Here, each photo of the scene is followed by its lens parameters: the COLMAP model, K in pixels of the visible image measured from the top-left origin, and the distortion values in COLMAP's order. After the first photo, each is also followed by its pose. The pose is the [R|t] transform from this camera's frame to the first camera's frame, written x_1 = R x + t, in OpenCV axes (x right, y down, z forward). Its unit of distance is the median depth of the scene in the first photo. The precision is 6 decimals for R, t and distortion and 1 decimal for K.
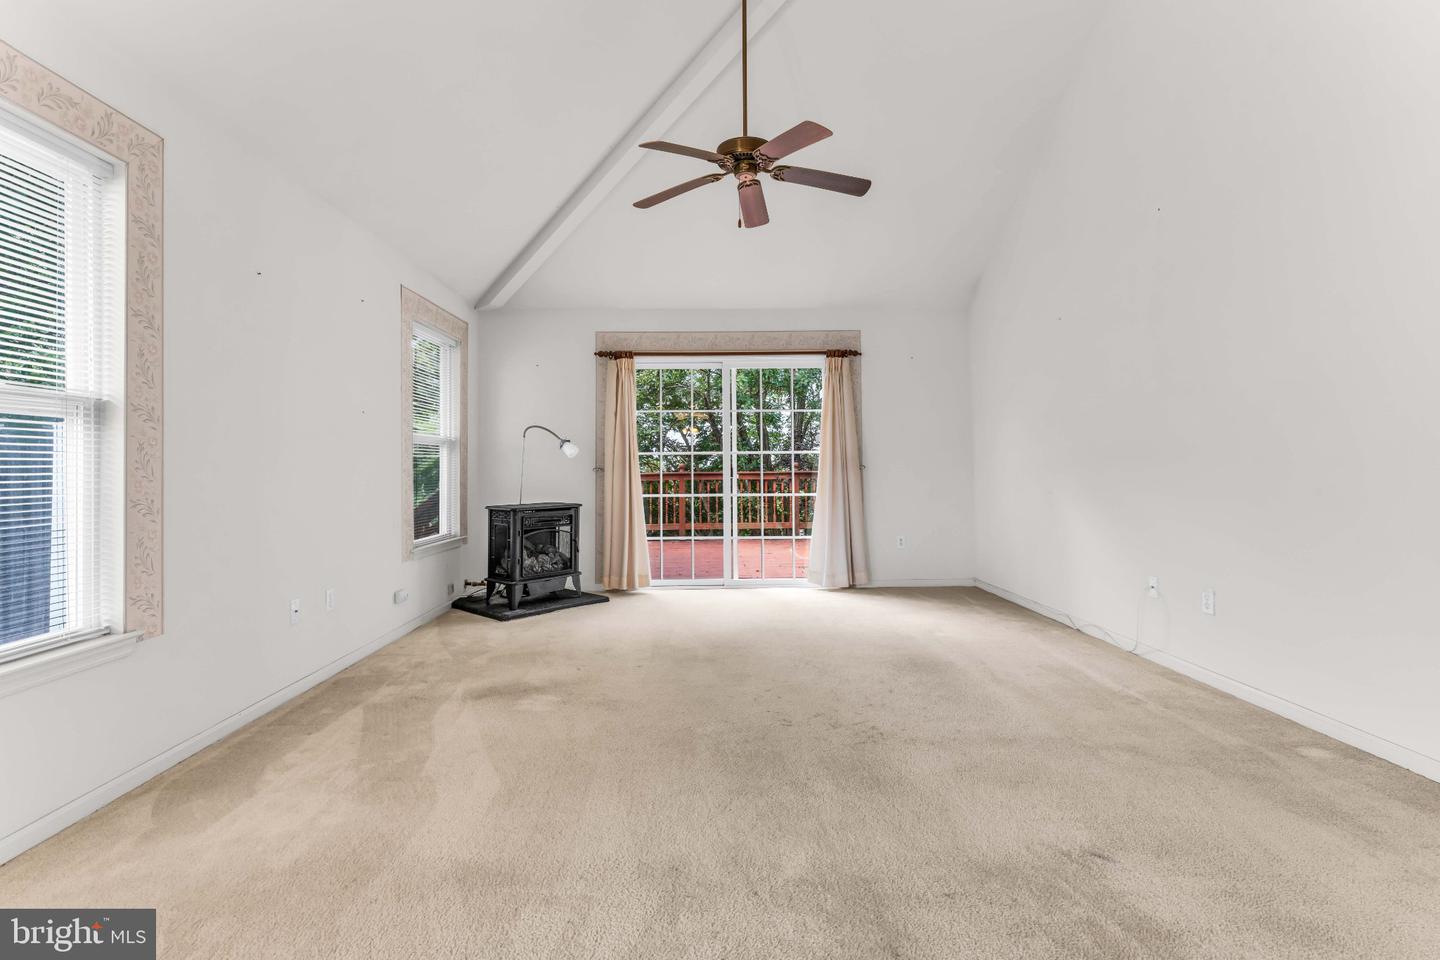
lens RADIAL K [[687.0, 0, 711.6], [0, 687.0, 447.2], [0, 0, 1]] dist [-0.002080, -0.000815]
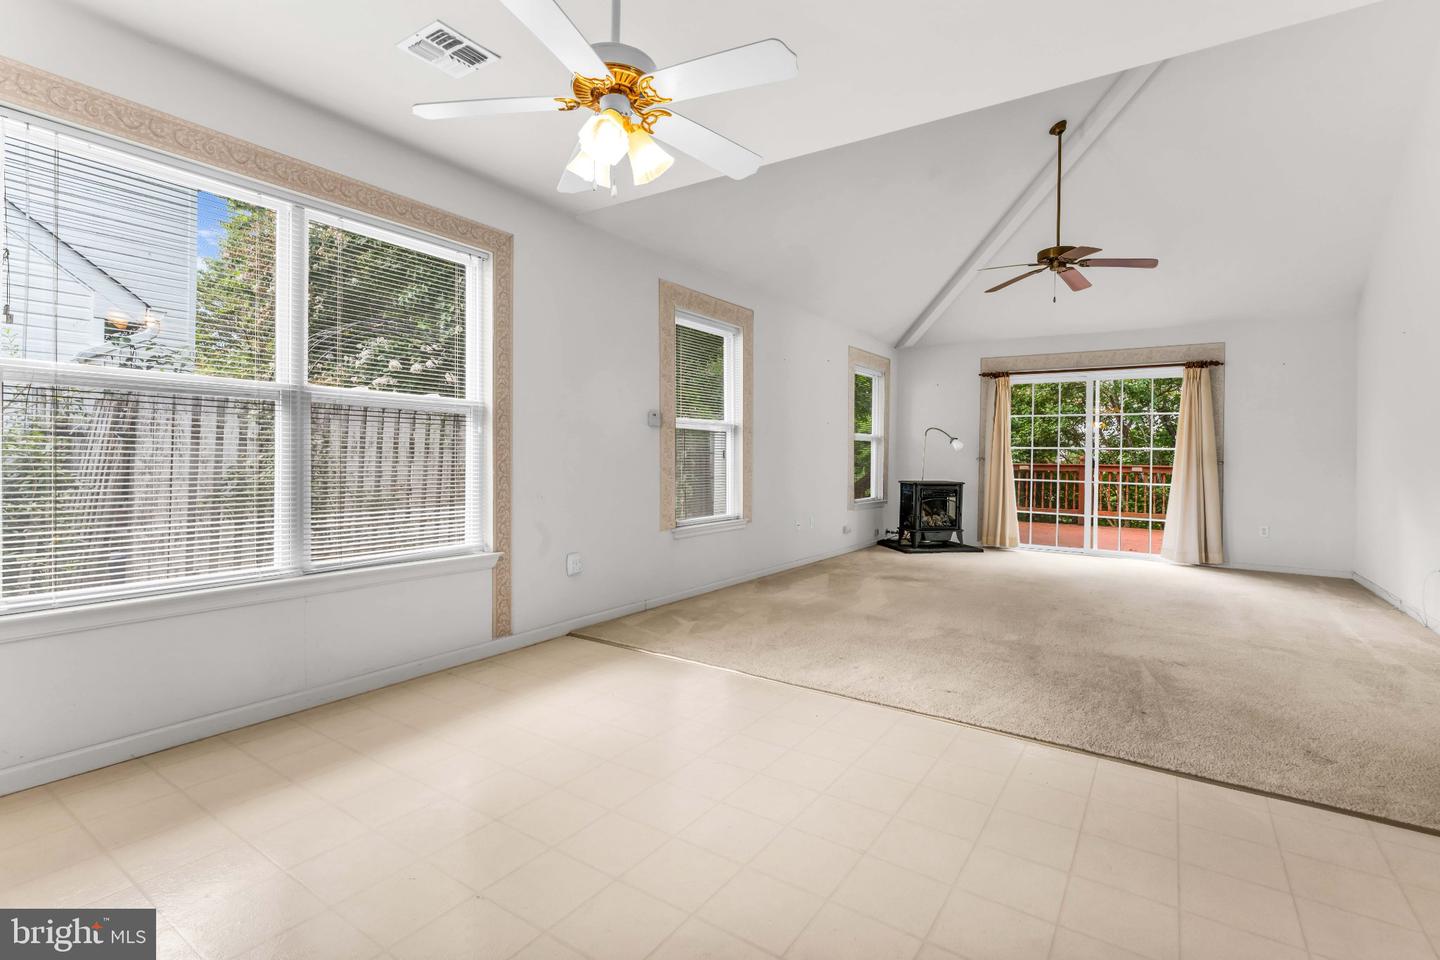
lens RADIAL K [[687.0, 0, 711.6], [0, 687.0, 447.2], [0, 0, 1]] dist [-0.002080, -0.000815]
pose [[0.813297, 0.014504, -0.581668, 0.209343], [-0.005336, 0.999833, 0.017471, -0.013454], [0.581824, -0.011105, 0.813239, -0.461289]]
